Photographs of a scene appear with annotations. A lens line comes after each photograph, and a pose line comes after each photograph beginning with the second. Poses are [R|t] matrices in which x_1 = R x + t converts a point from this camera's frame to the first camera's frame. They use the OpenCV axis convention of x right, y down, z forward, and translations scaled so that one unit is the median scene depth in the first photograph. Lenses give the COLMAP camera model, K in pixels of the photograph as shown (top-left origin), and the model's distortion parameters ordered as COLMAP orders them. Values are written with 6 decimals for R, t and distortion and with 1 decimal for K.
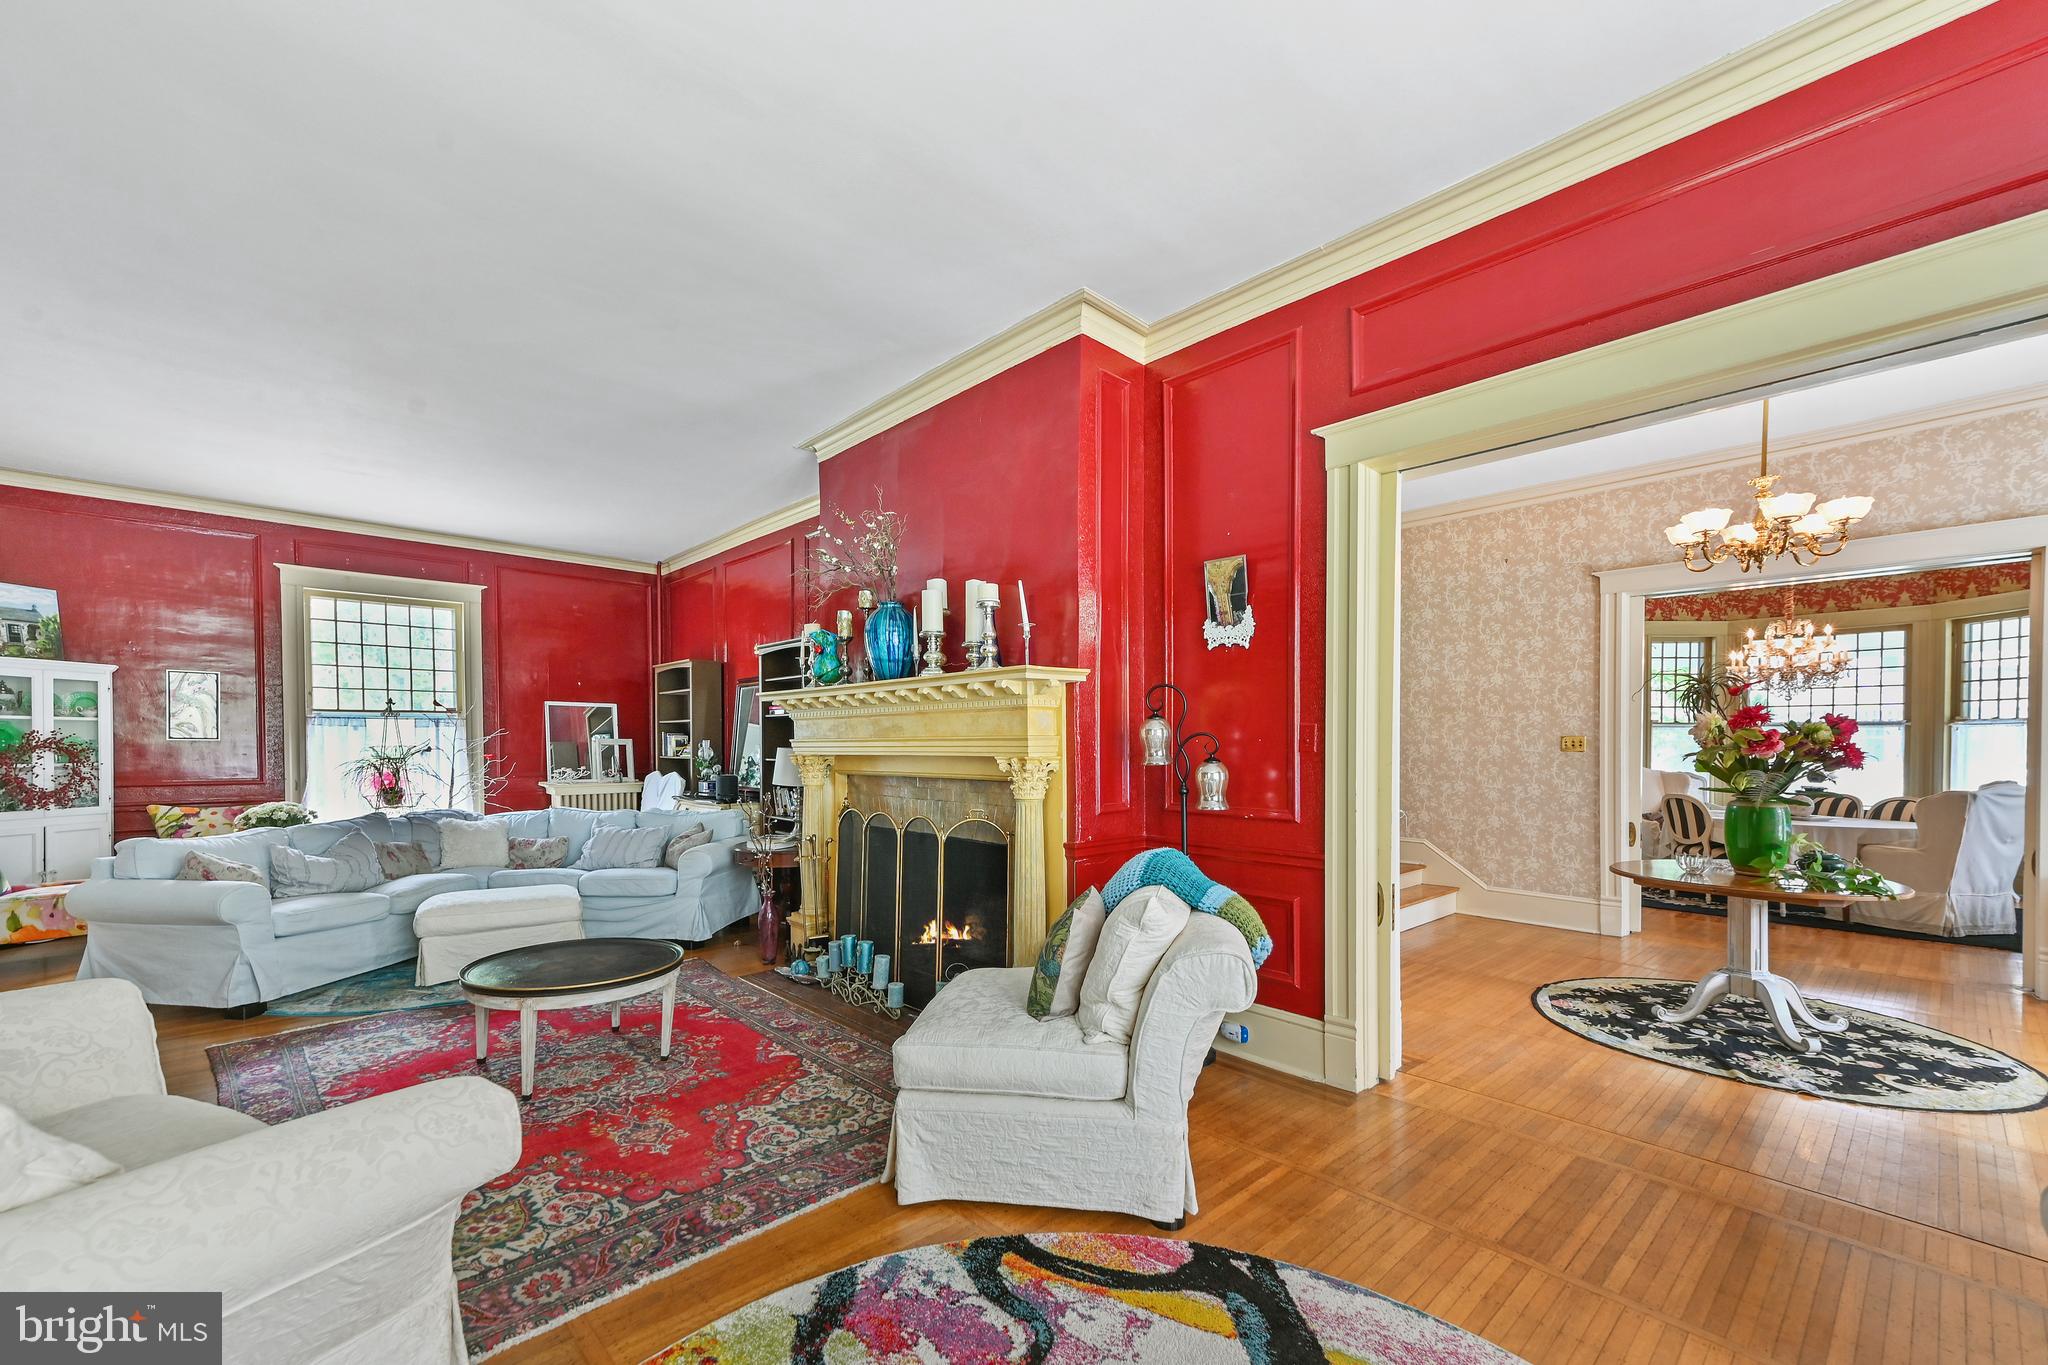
lens RADIAL K [[836.6, 0, 1018.3], [0, 836.6, 754.9], [0, 0, 1]] dist [0.021939, 0.000973]
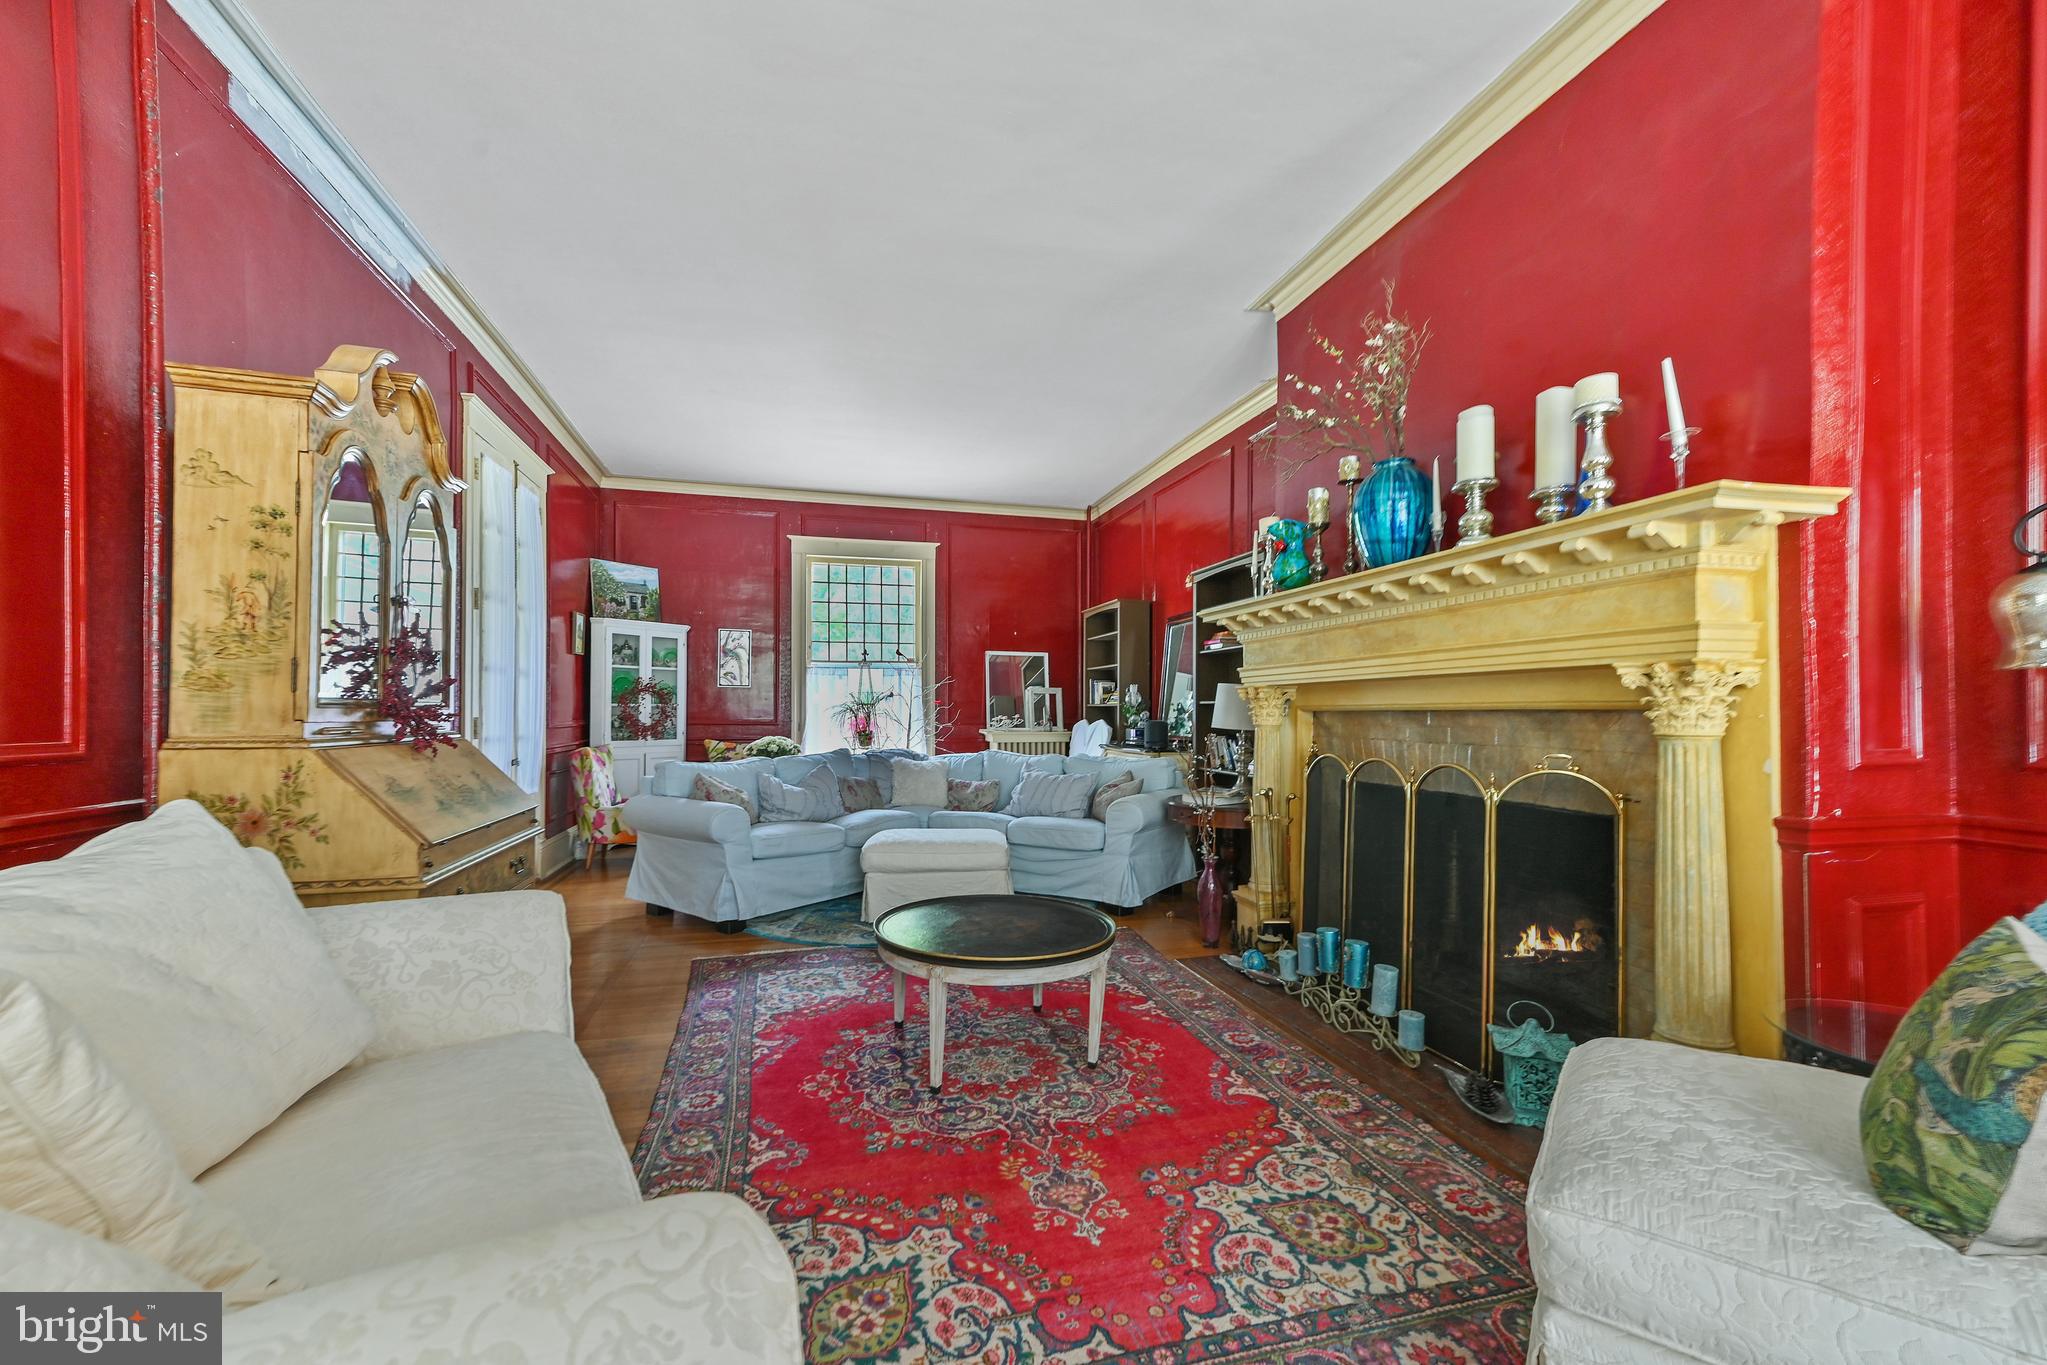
lens RADIAL K [[836.2, 0, 1029.1], [0, 836.2, 703.9], [0, 0, 1]] dist [0.021939, 0.000973]
pose [[0.890812, 0.002594, -0.454364, -0.107611], [-0.012025, 0.999768, -0.017868, 0.040128], [0.454212, 0.021381, 0.890637, 0.246676]]
